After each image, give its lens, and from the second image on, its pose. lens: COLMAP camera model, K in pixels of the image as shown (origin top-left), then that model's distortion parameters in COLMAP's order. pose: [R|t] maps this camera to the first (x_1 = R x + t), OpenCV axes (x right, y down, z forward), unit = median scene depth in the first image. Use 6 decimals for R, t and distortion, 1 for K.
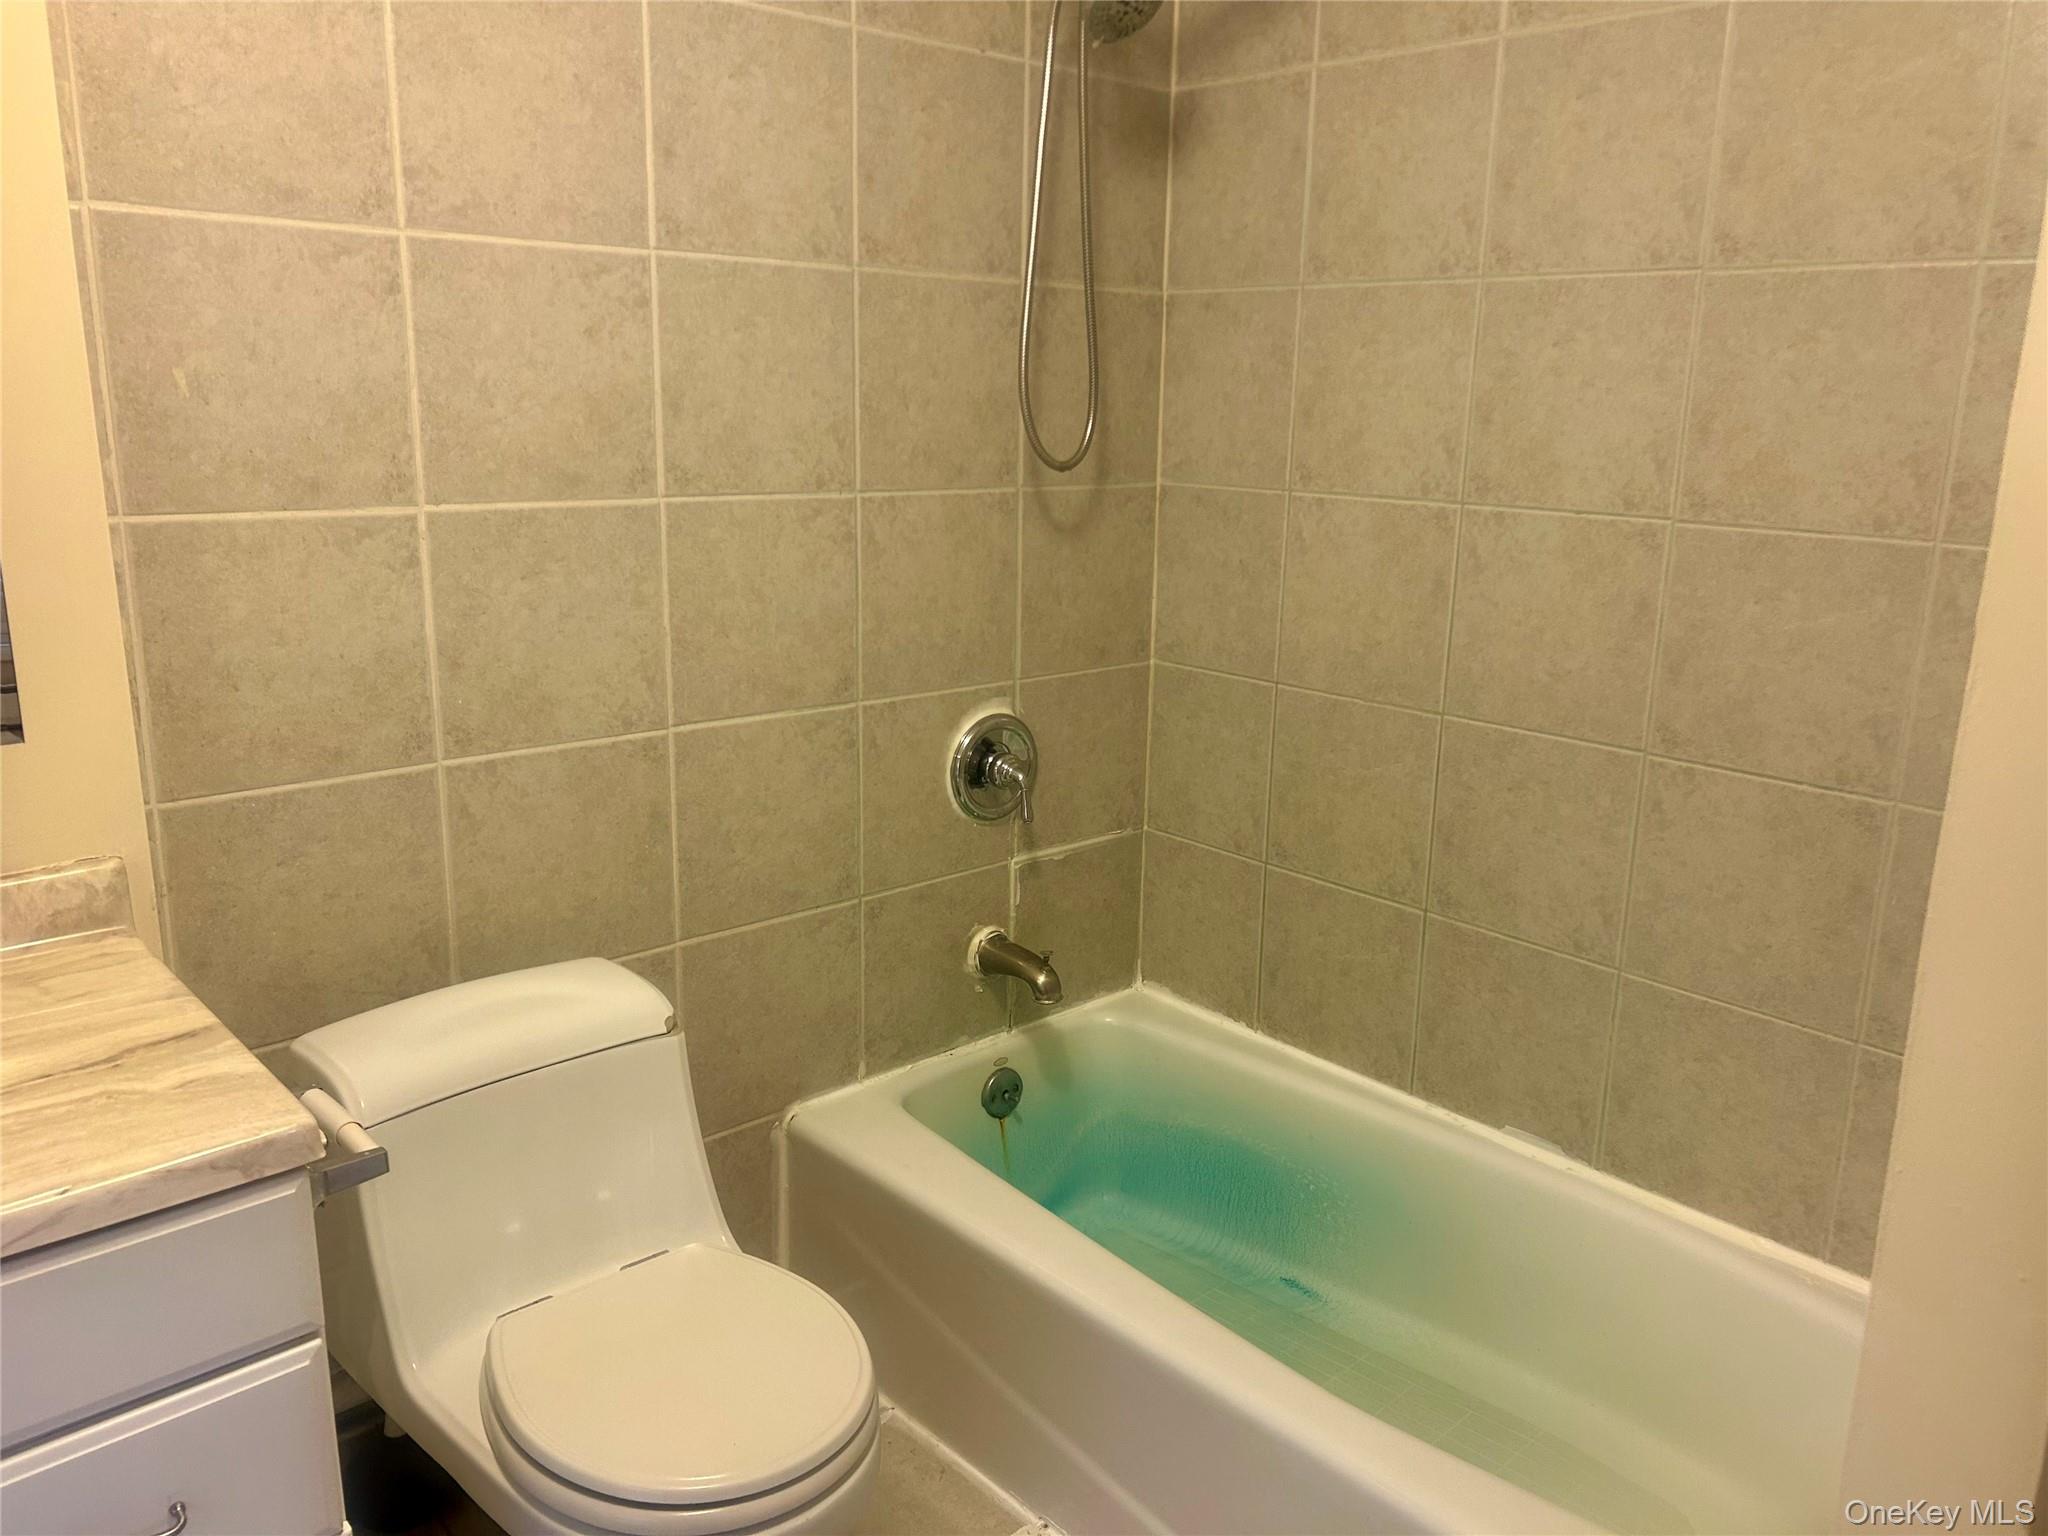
lens RADIAL K [[1543.3, 0, 1034.3], [0, 1543.3, 749.5], [0, 0, 1]] dist [0.037985, -0.044312]
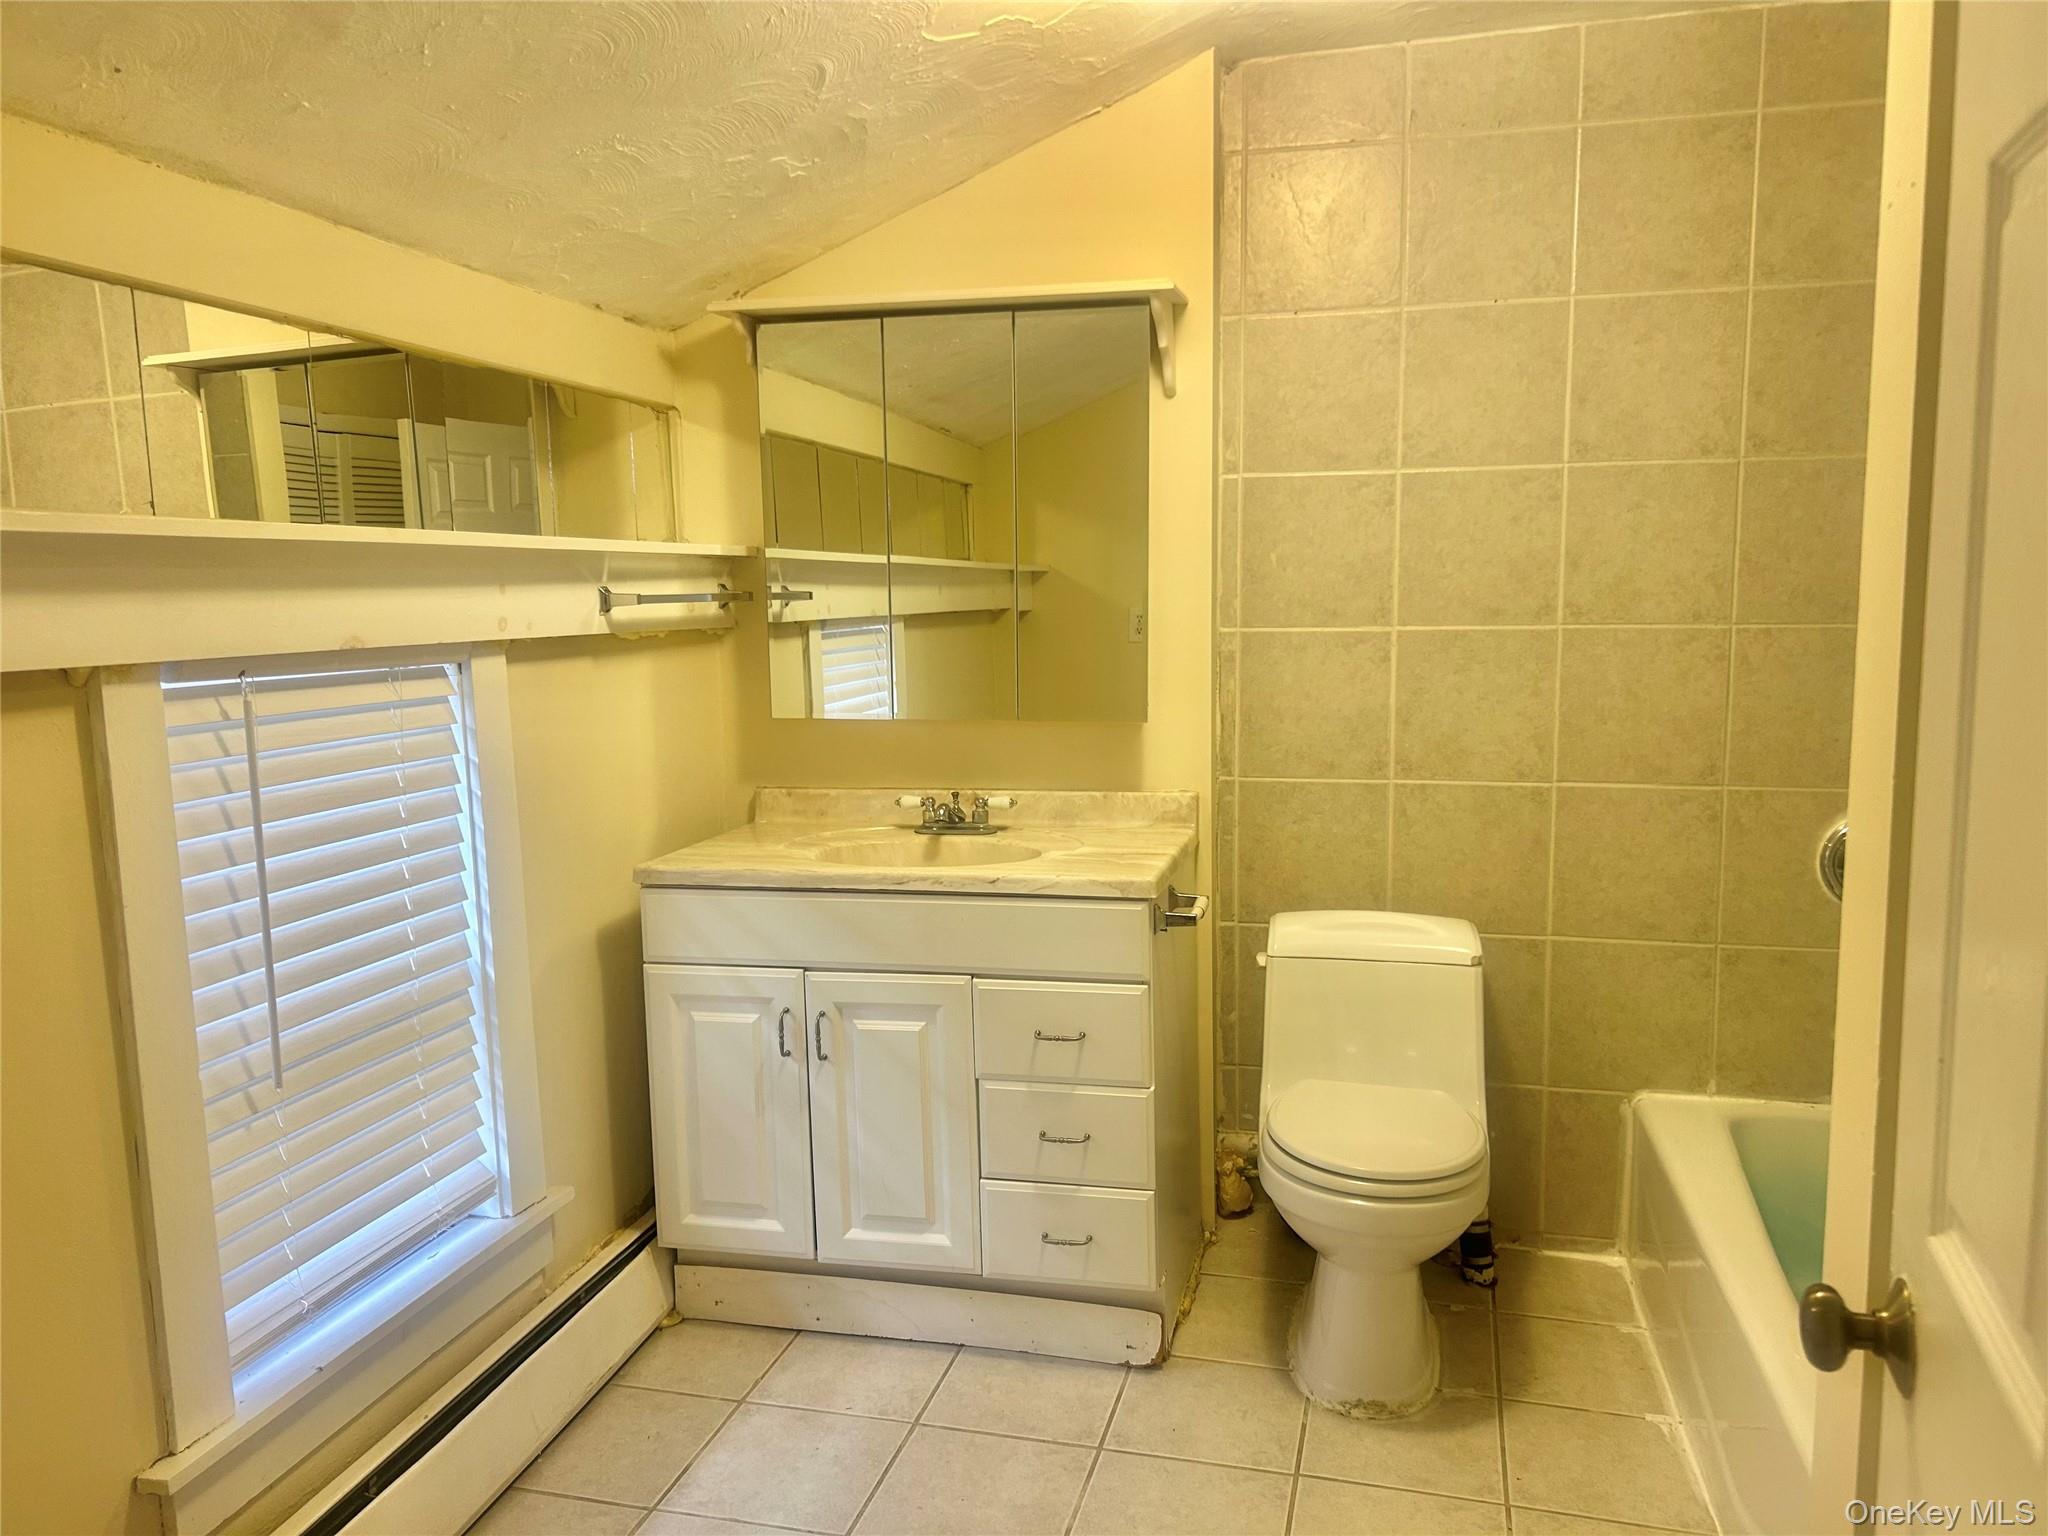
lens RADIAL K [[1543.3, 0, 989.6], [0, 1543.3, 772.1], [0, 0, 1]] dist [0.037985, -0.044312]
pose [[0.527278, 0.071314, -0.846695, 0.760471], [-0.175806, 0.984065, -0.026599, 0.114809], [0.831306, 0.162880, 0.531414, -0.227999]]
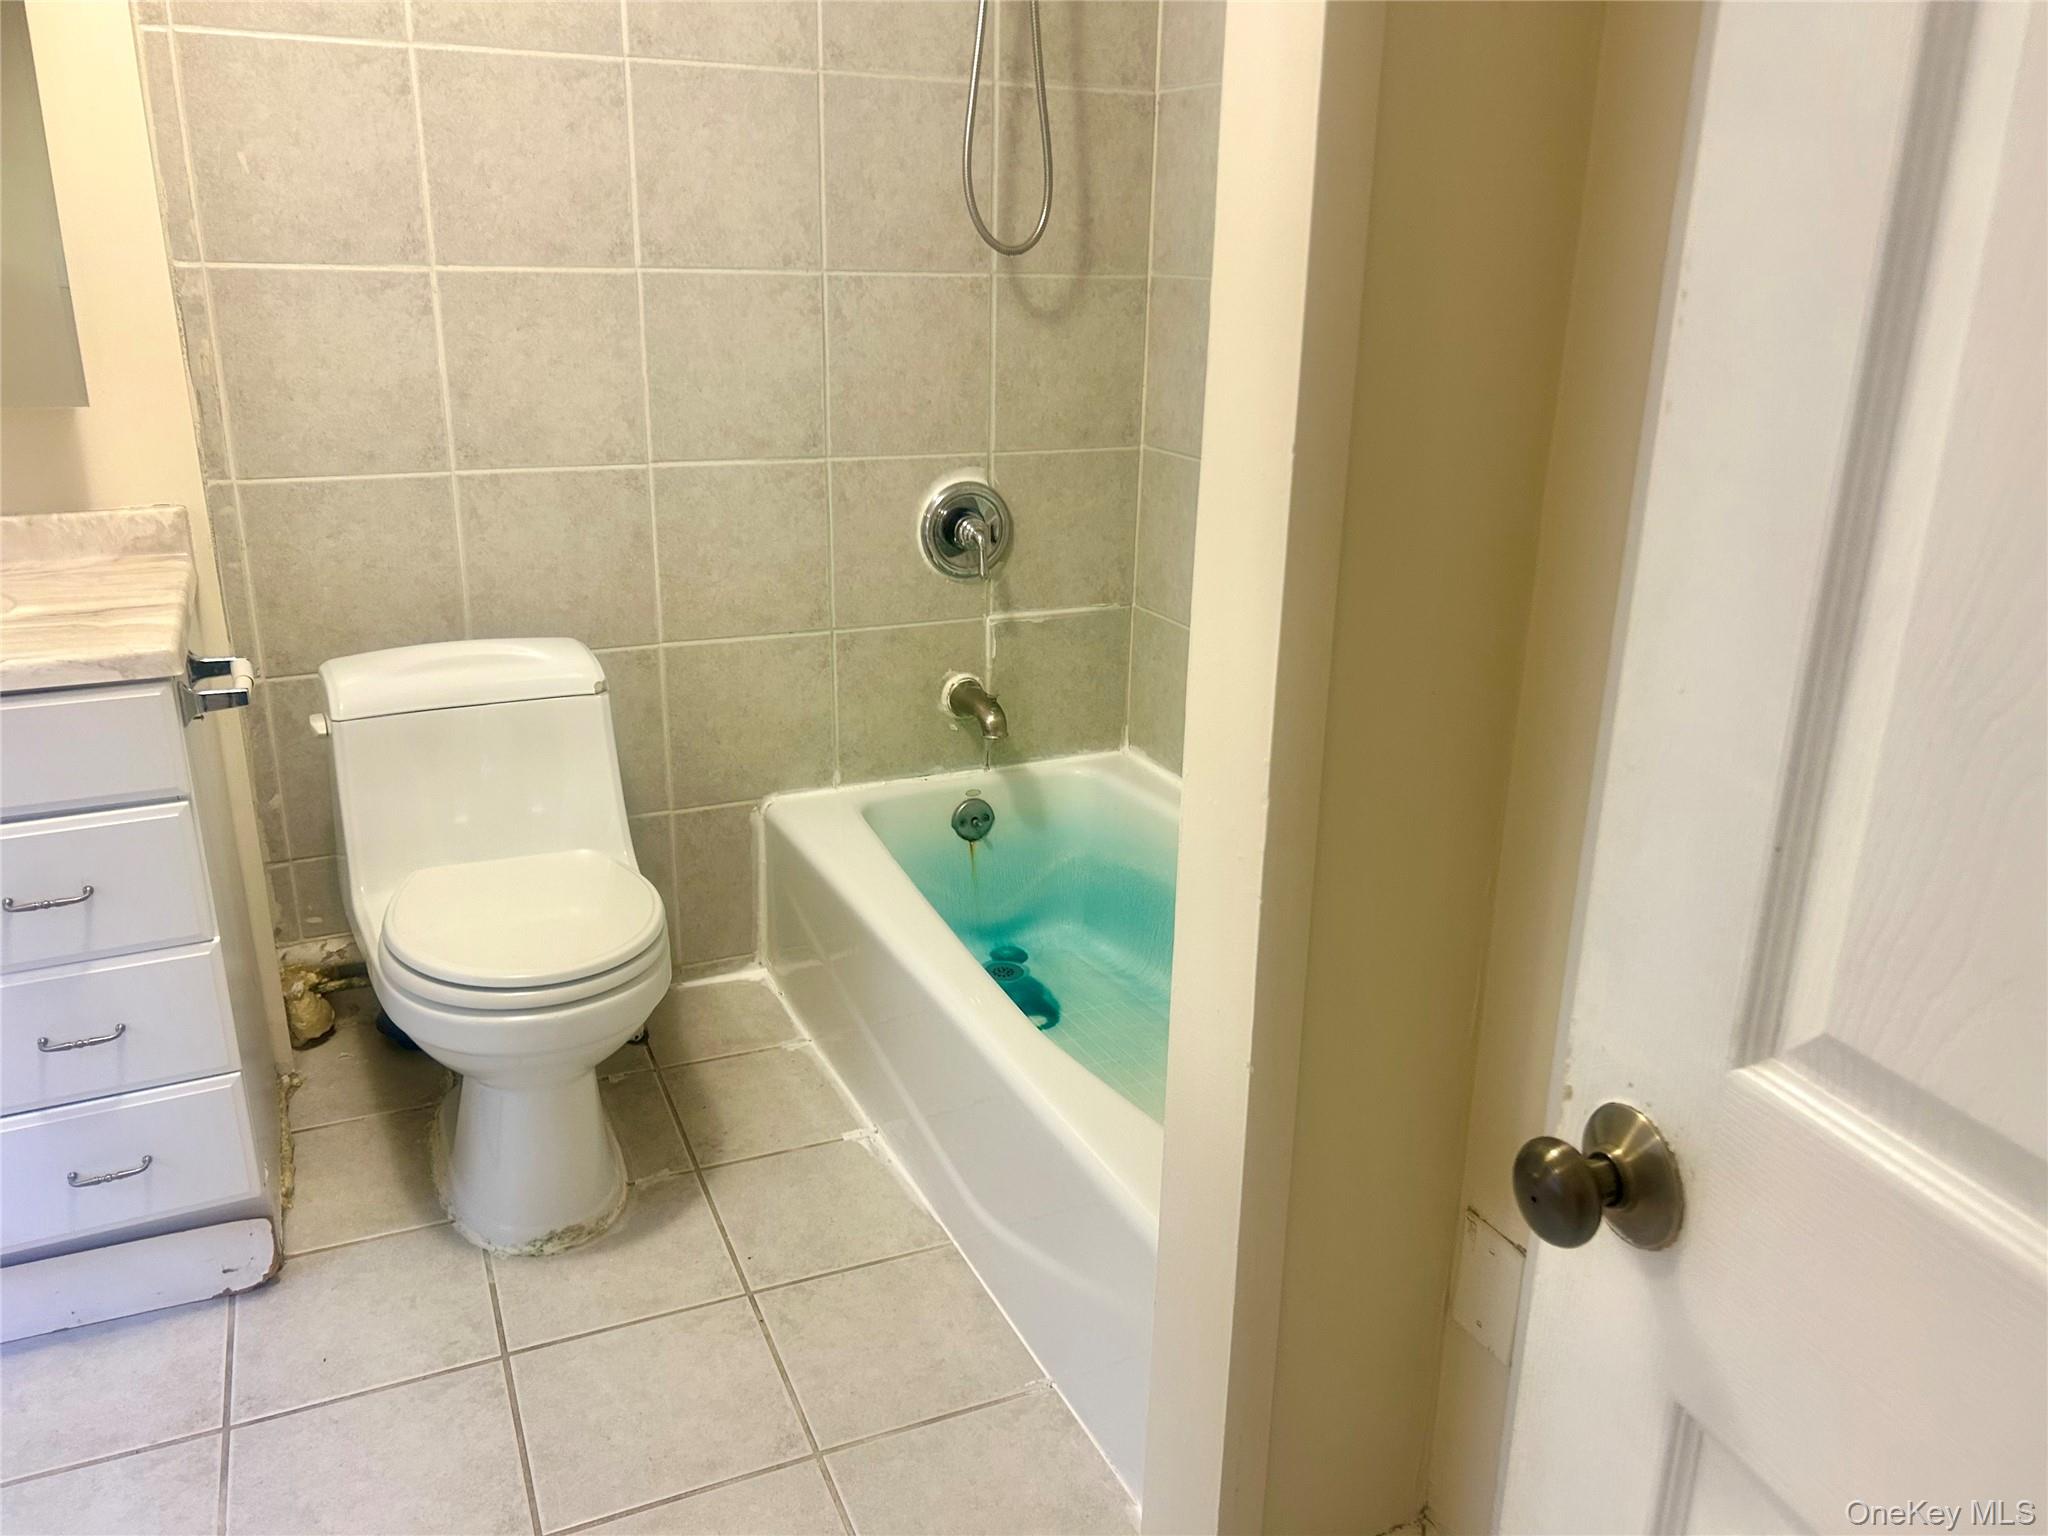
lens RADIAL K [[1543.3, 0, 1023.4], [0, 1543.3, 761.3], [0, 0, 1]] dist [0.037985, -0.044312]
pose [[0.951103, 0.091708, -0.294944, 0.457663], [-0.068428, 0.993738, 0.088328, 0.097958], [0.301198, -0.063827, 0.951423, -0.102096]]
